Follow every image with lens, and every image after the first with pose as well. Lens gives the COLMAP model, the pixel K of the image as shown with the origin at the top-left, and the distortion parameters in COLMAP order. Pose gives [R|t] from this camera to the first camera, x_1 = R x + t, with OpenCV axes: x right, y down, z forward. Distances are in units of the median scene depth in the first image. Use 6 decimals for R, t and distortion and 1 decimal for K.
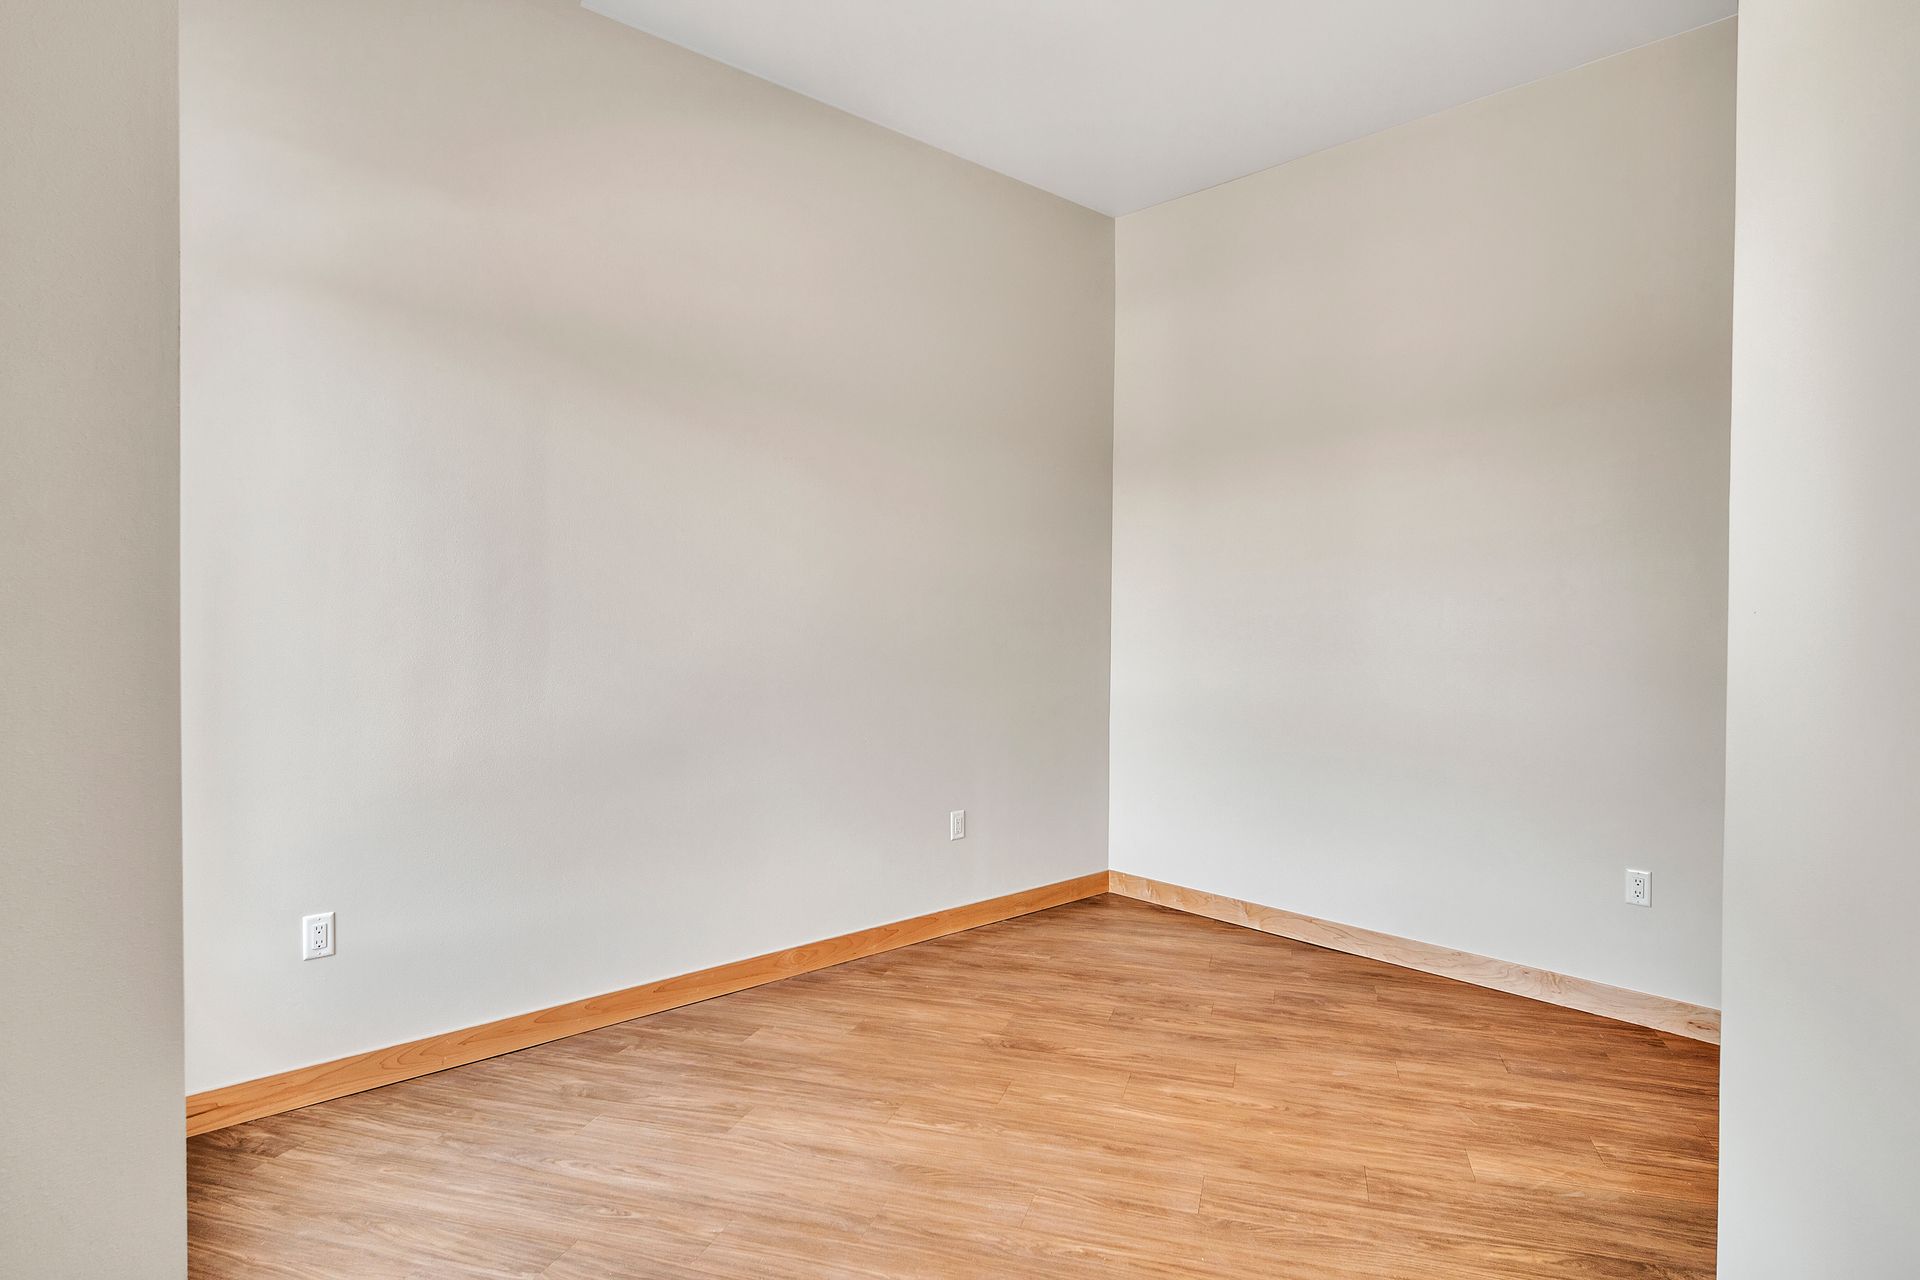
lens RADIAL K [[1081.5, 0, 954.0], [0, 1081.5, 646.1], [0, 0, 1]] dist [0.001791, -0.002712]
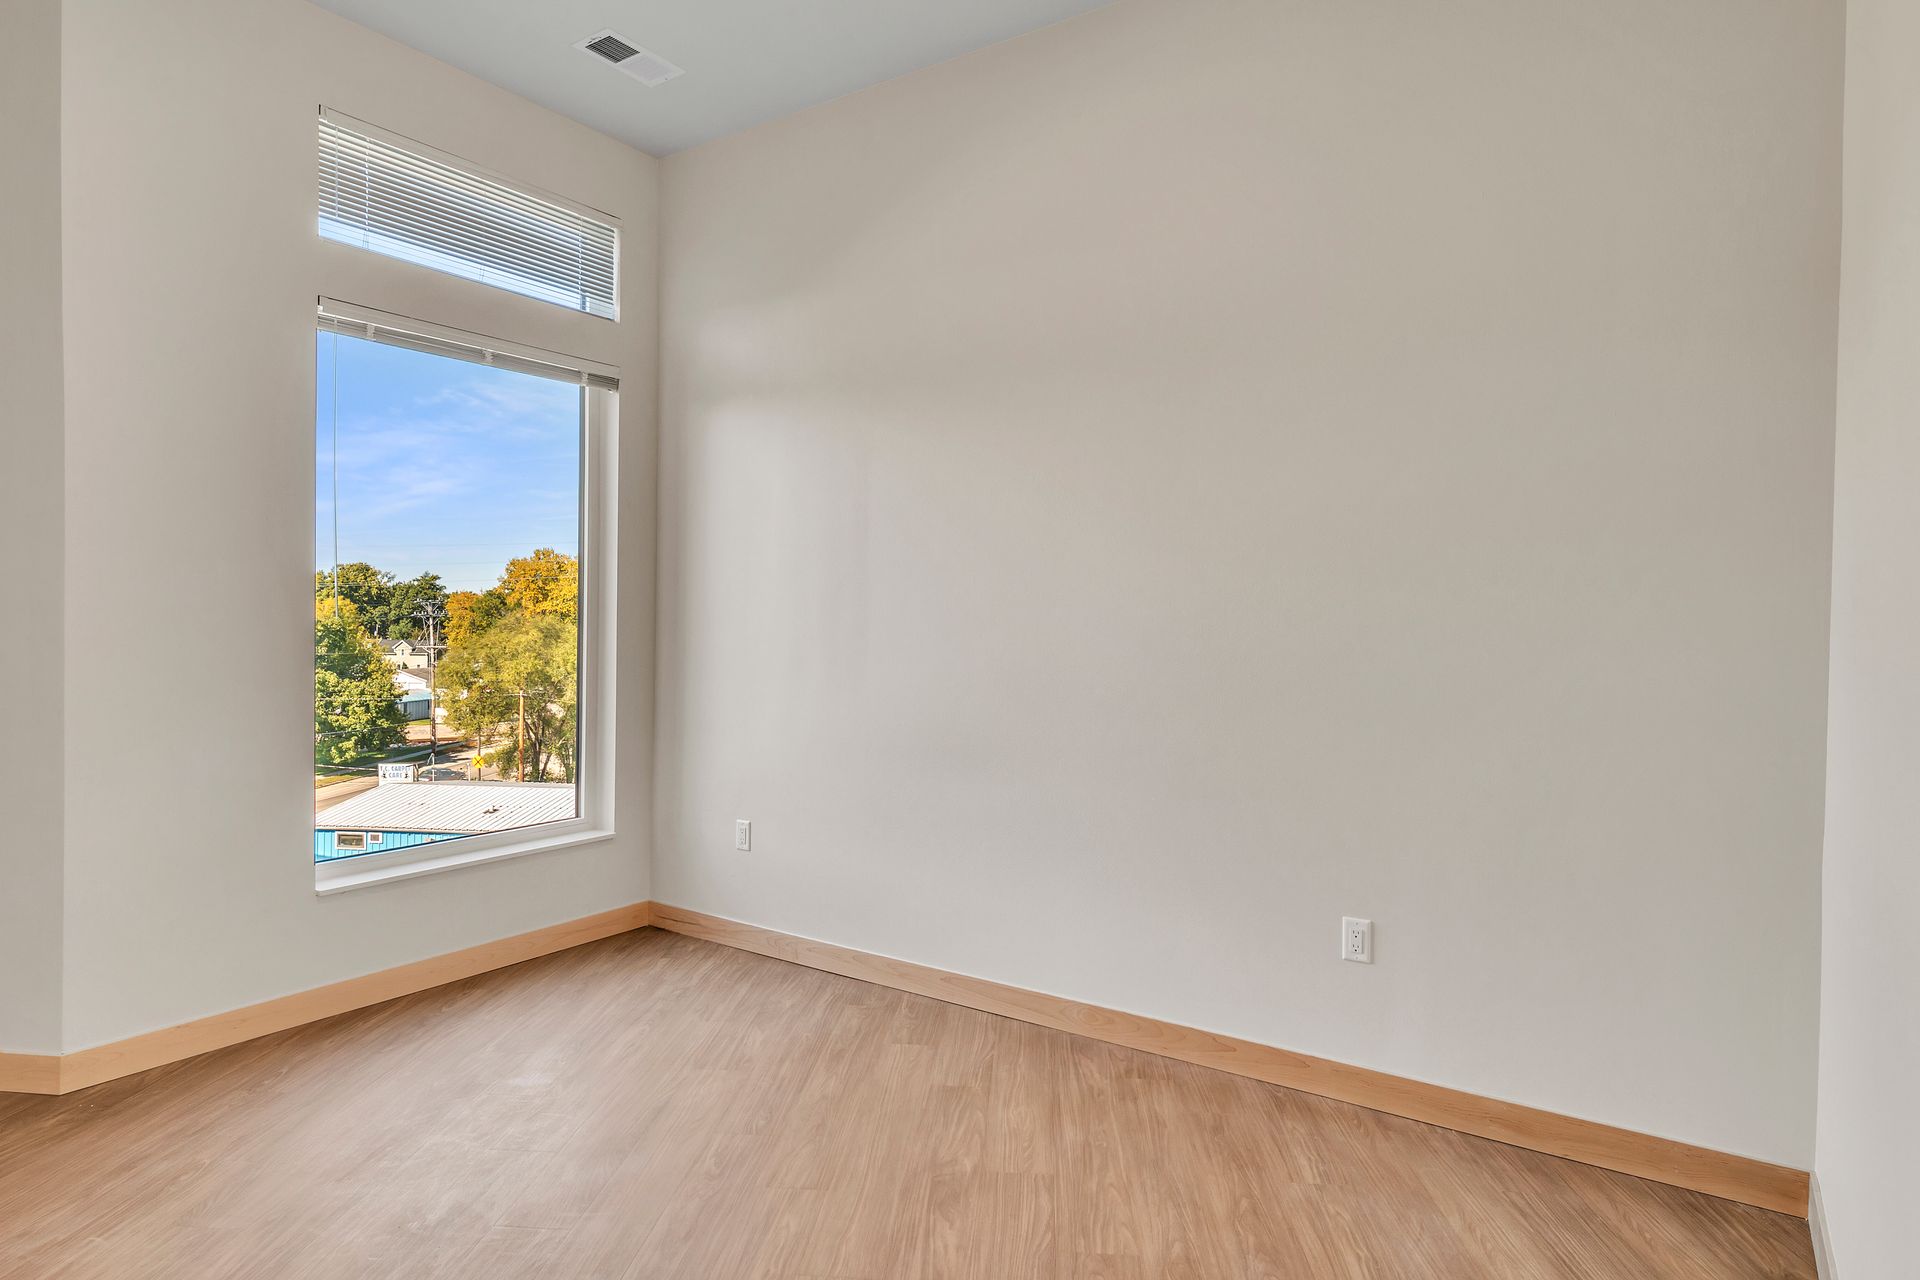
lens RADIAL K [[1081.5, 0, 946.7], [0, 1081.5, 634.1], [0, 0, 1]] dist [0.001791, -0.002712]
pose [[0.187698, -0.013659, -0.982132, 0.716306], [-0.035056, 0.999173, -0.020595, 0.017247], [0.981601, 0.038296, 0.187064, 0.796160]]
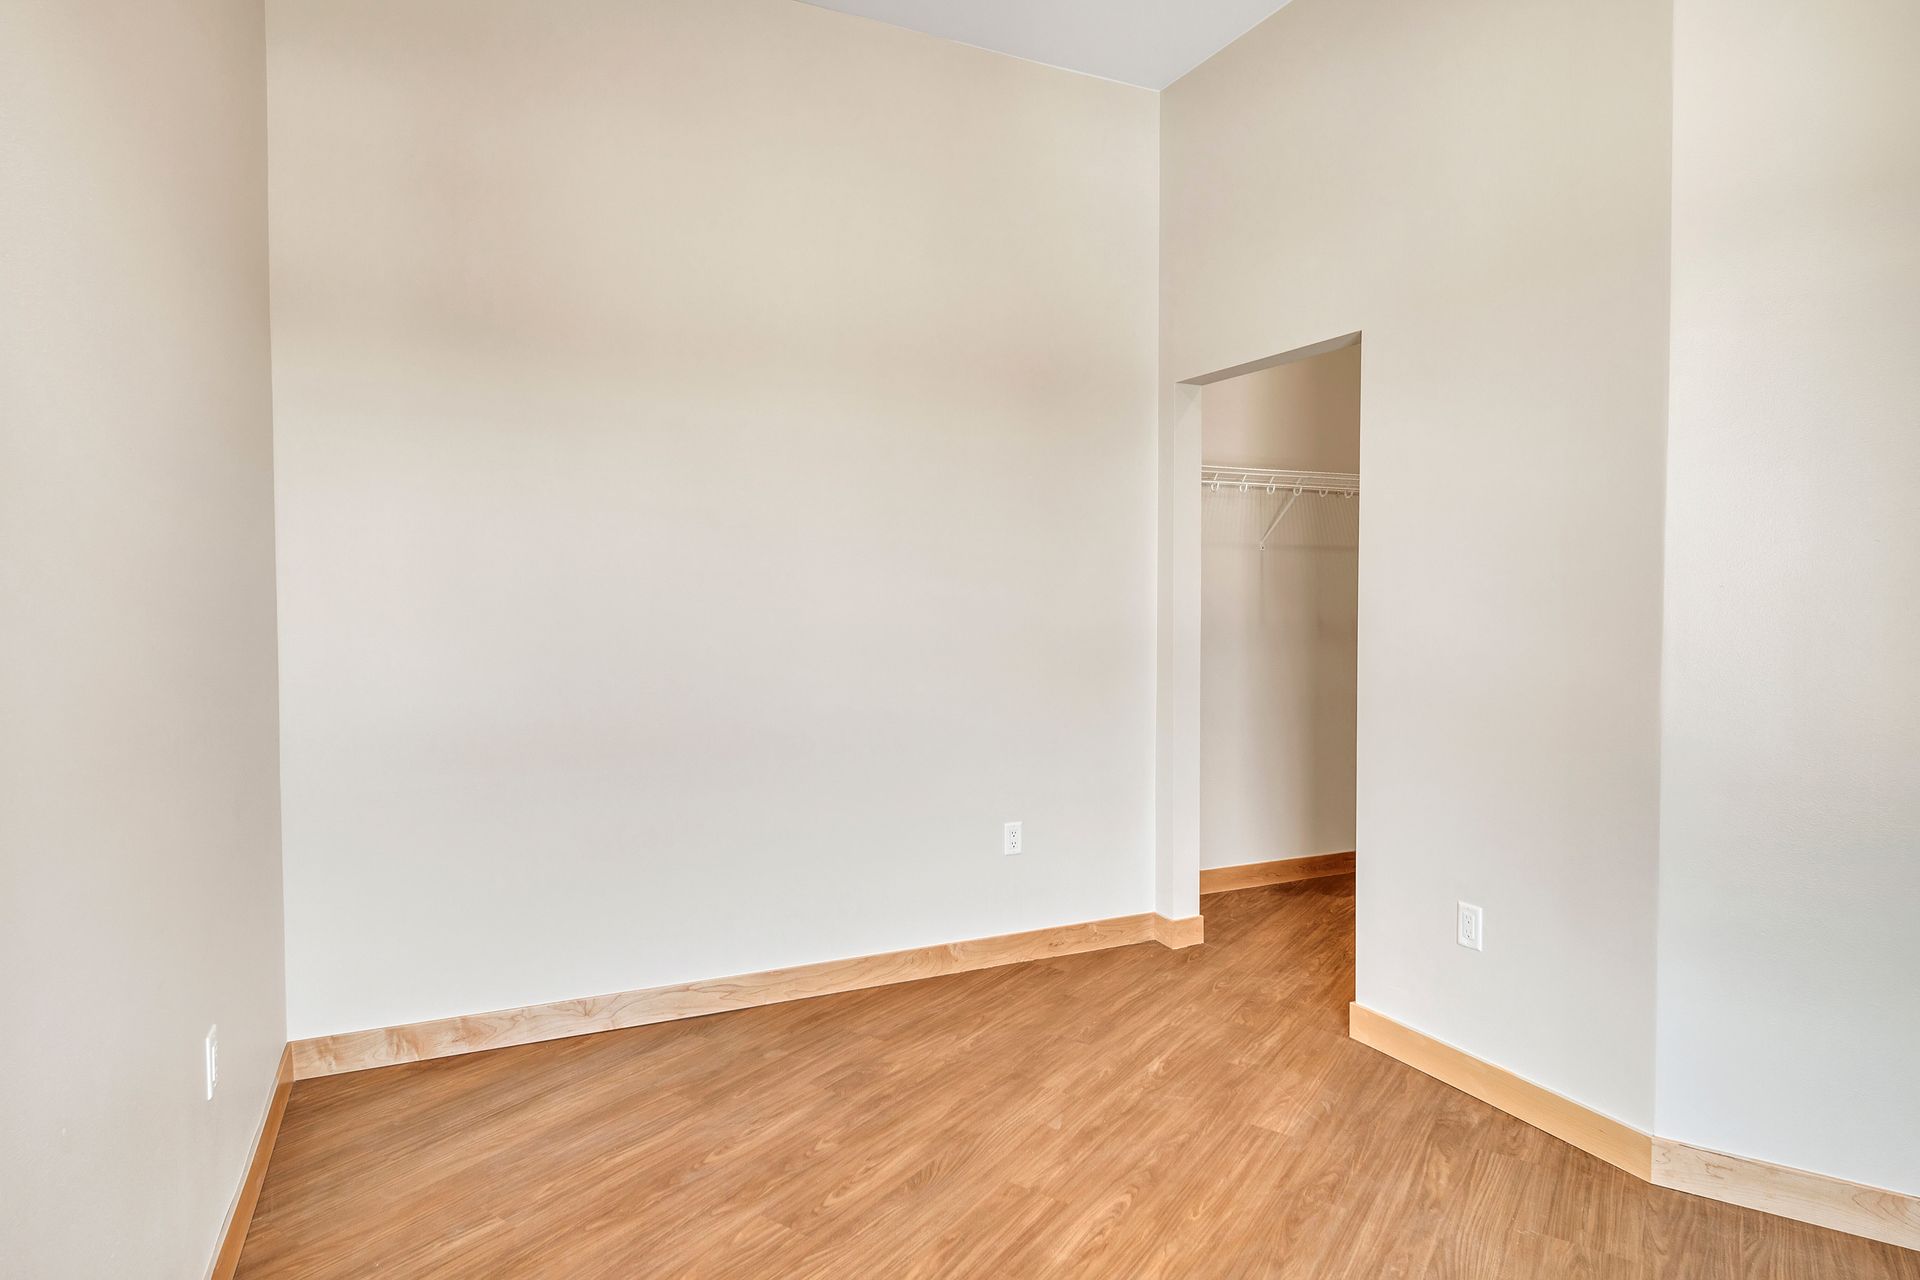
lens RADIAL K [[1081.5, 0, 961.9], [0, 1081.5, 635.1], [0, 0, 1]] dist [0.001791, -0.002712]
pose [[0.294816, -0.042204, 0.954622, -0.401856], [0.031407, 0.998912, 0.034463, -0.020120], [-0.955038, 0.019822, 0.295821, 0.700710]]
